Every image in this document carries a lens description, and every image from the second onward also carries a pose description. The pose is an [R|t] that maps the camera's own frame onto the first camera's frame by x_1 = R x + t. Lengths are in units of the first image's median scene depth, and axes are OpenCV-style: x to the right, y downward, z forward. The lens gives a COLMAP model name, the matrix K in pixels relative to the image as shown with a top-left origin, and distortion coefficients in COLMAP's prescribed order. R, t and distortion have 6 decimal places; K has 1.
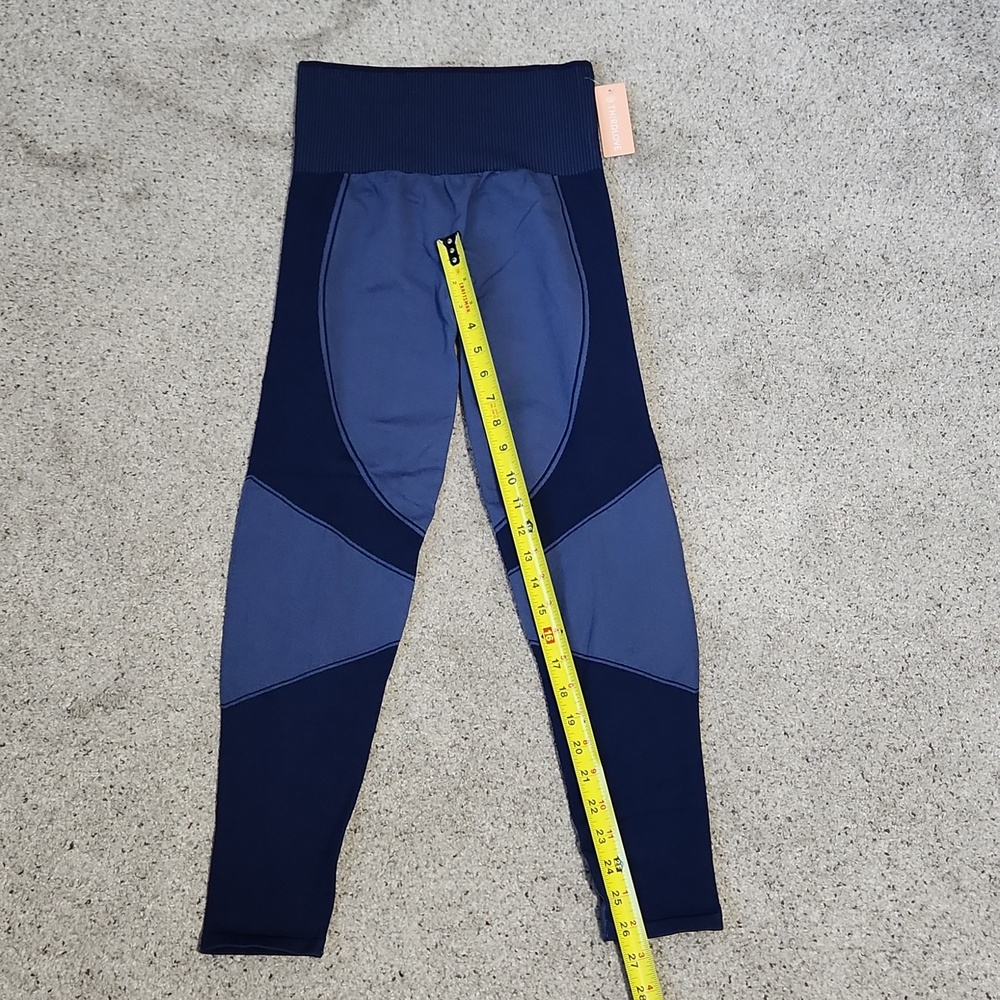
lens RADIAL K [[1469.0, 0, 498.3], [0, 1469.0, 500.0], [0, 0, 1]] dist [0.046971, 0.000000]
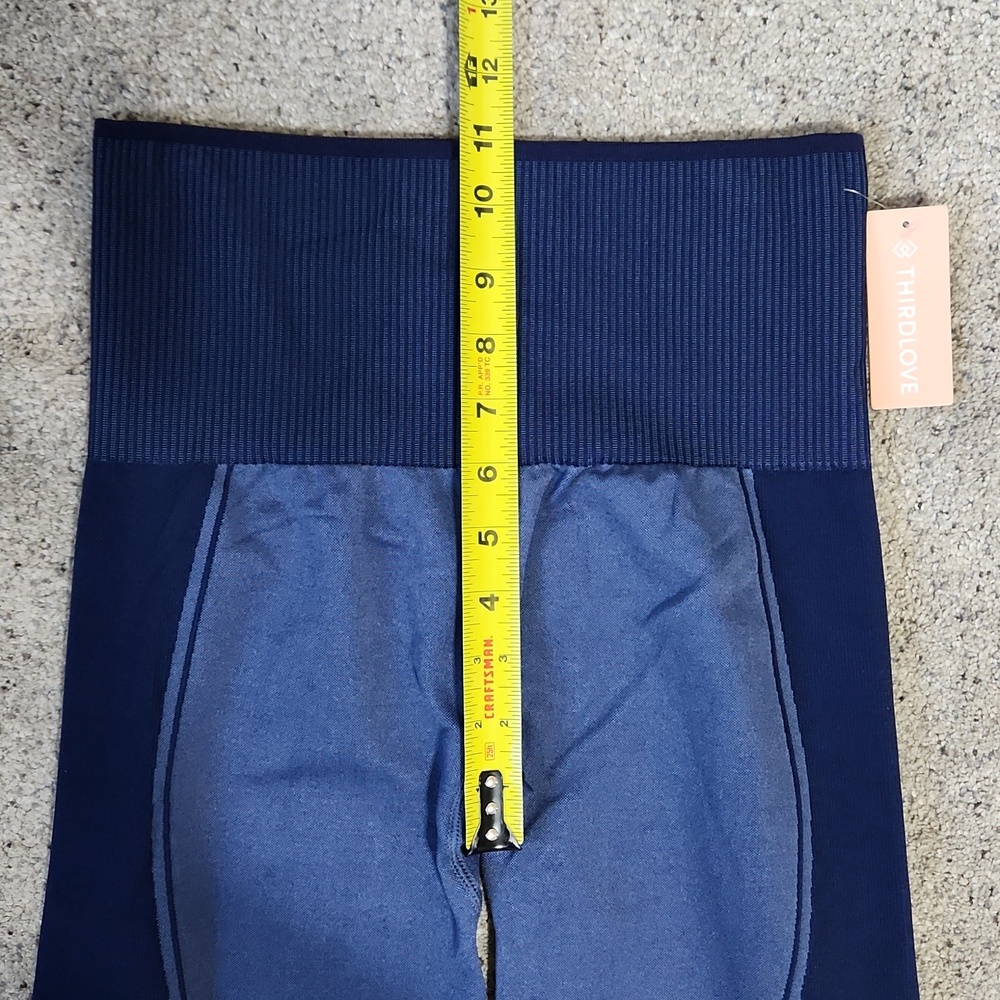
lens RADIAL K [[1469.0, 0, 501.1], [0, 1469.0, 501.6], [0, 0, 1]] dist [0.046971, 0.000000]
pose [[0.999240, 0.036996, -0.012288, -0.022682], [-0.029383, 0.921916, 0.386273, -0.363587], [0.025620, -0.385619, 0.922302, 0.627331]]
